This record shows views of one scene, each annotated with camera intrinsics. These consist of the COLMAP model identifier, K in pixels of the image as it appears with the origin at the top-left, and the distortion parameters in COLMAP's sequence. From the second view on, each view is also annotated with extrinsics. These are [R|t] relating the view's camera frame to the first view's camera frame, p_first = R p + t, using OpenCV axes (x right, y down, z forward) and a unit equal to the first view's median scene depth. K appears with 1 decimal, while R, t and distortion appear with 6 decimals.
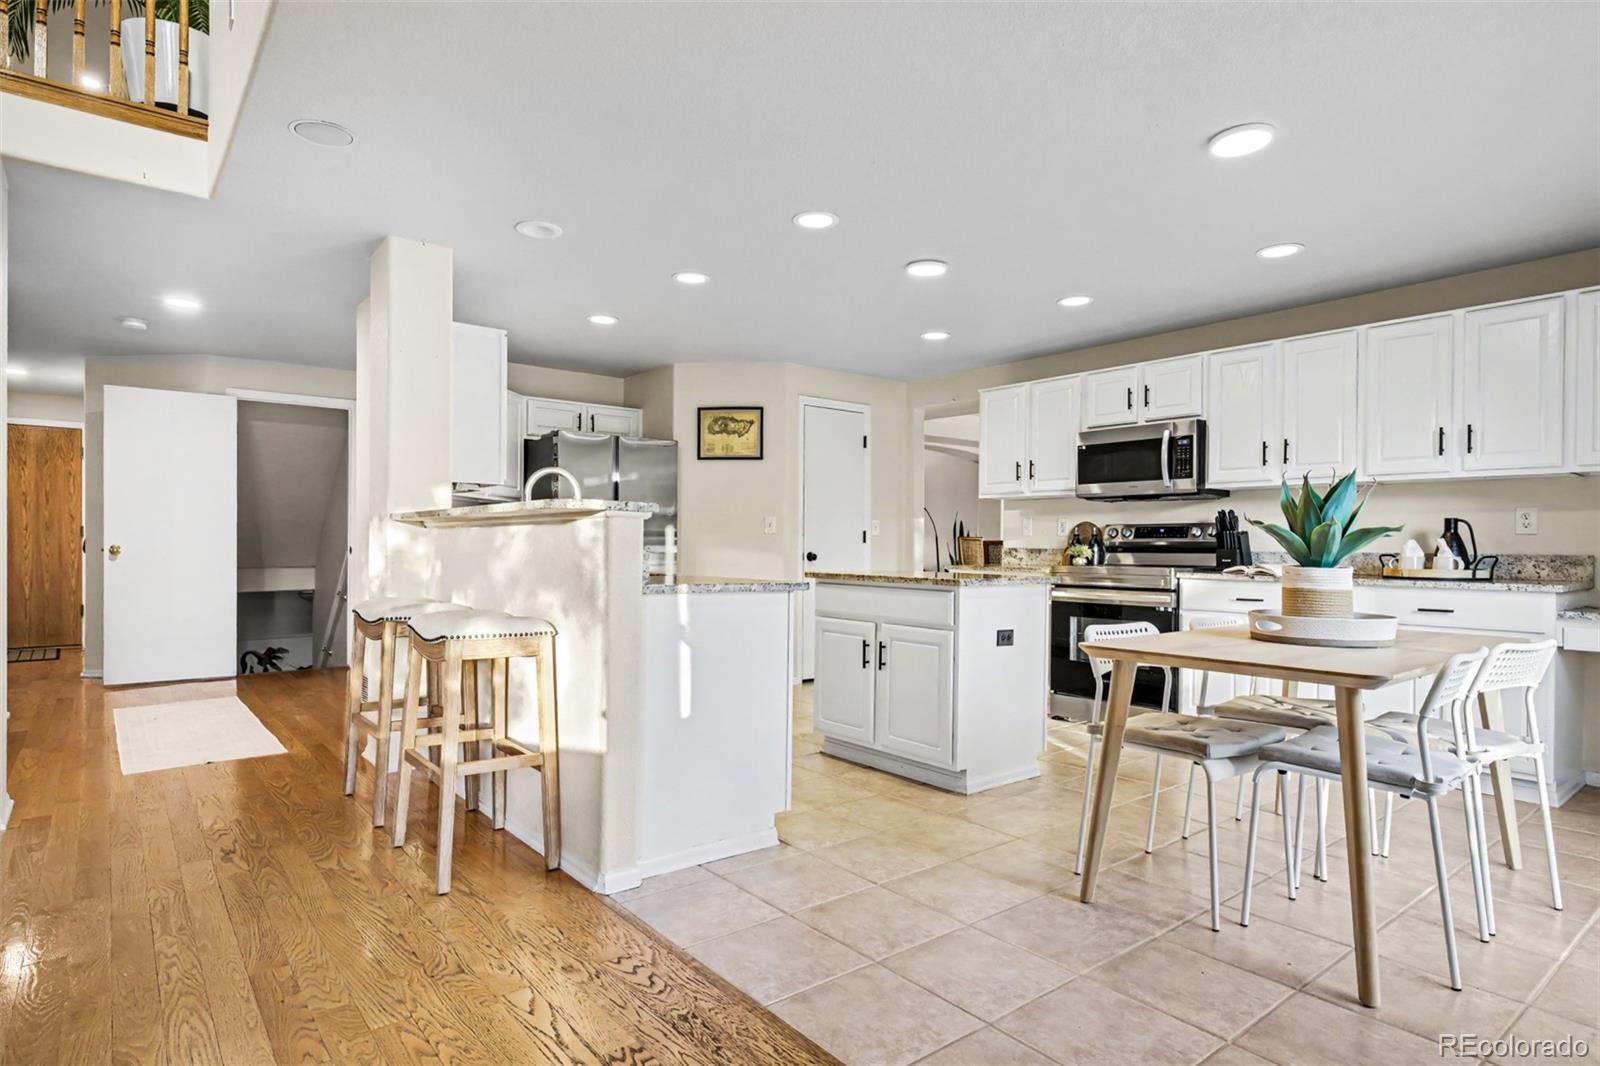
lens RADIAL K [[875.2, 0, 803.6], [0, 875.2, 539.3], [0, 0, 1]] dist [0.001088, 0.000140]
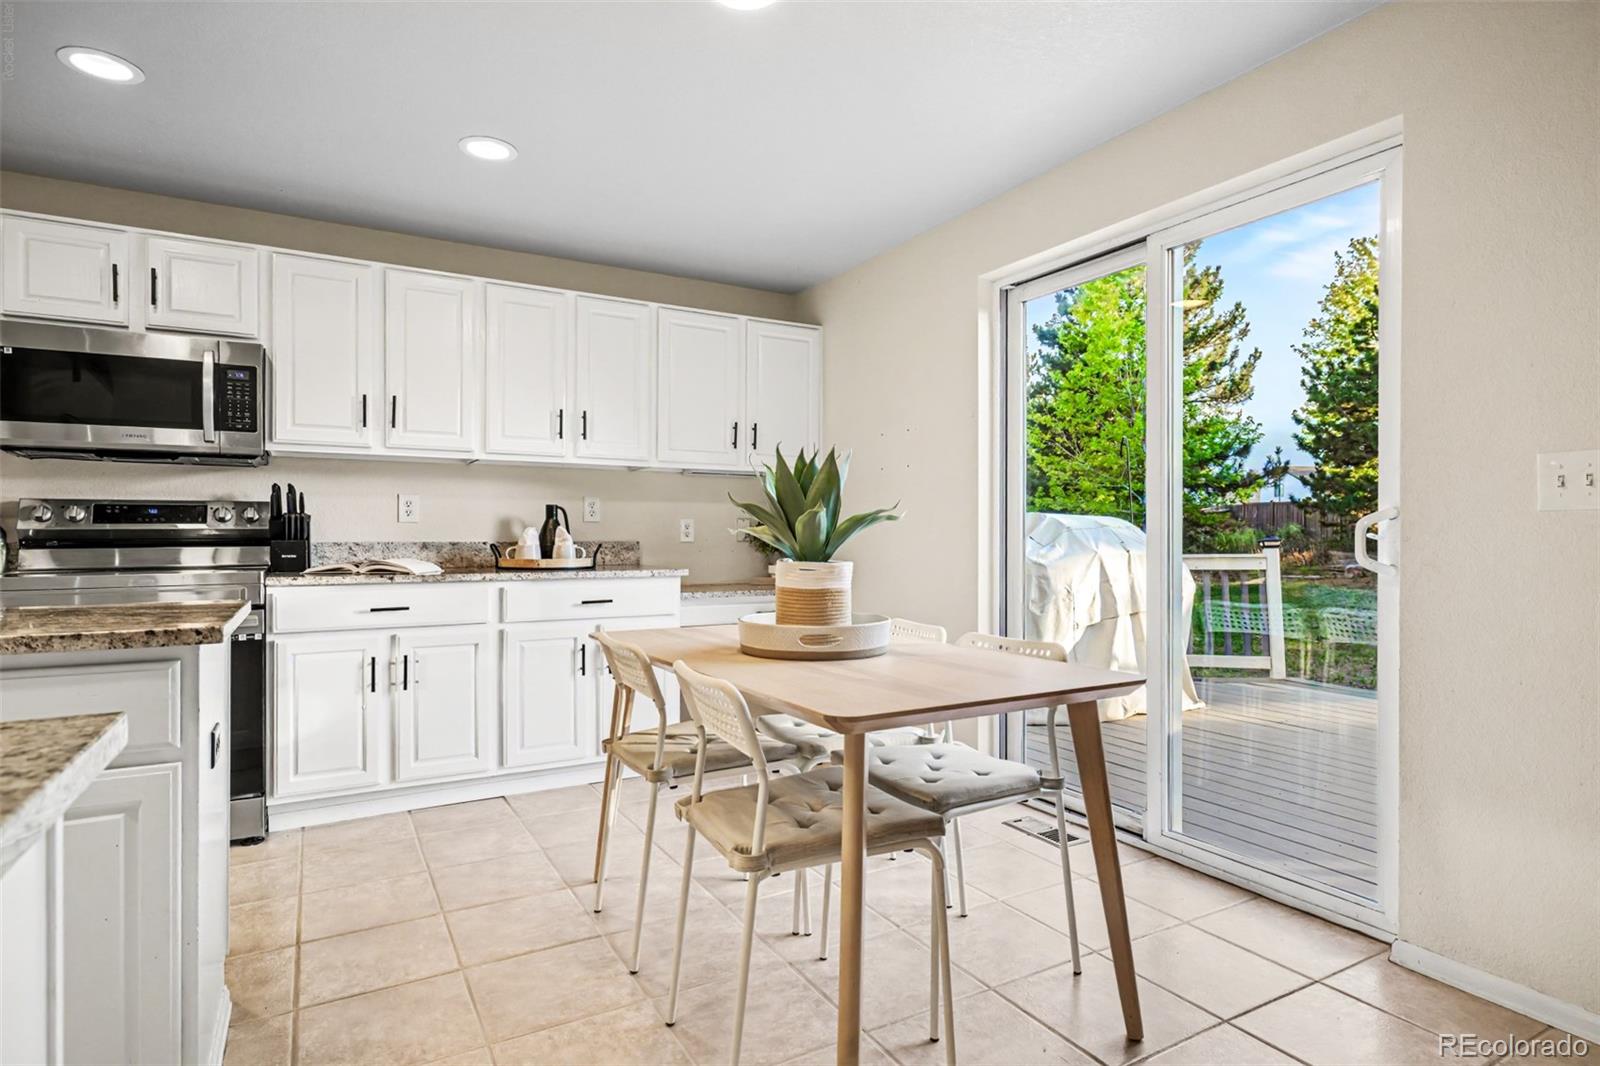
lens RADIAL K [[875.2, 0, 804.8], [0, 875.2, 533.2], [0, 0, 1]] dist [0.001088, 0.000140]
pose [[0.157045, -0.004511, 0.987581, -0.138750], [-0.002885, 0.999983, 0.005027, 0.001033], [-0.987587, -0.003639, 0.157029, 0.482790]]
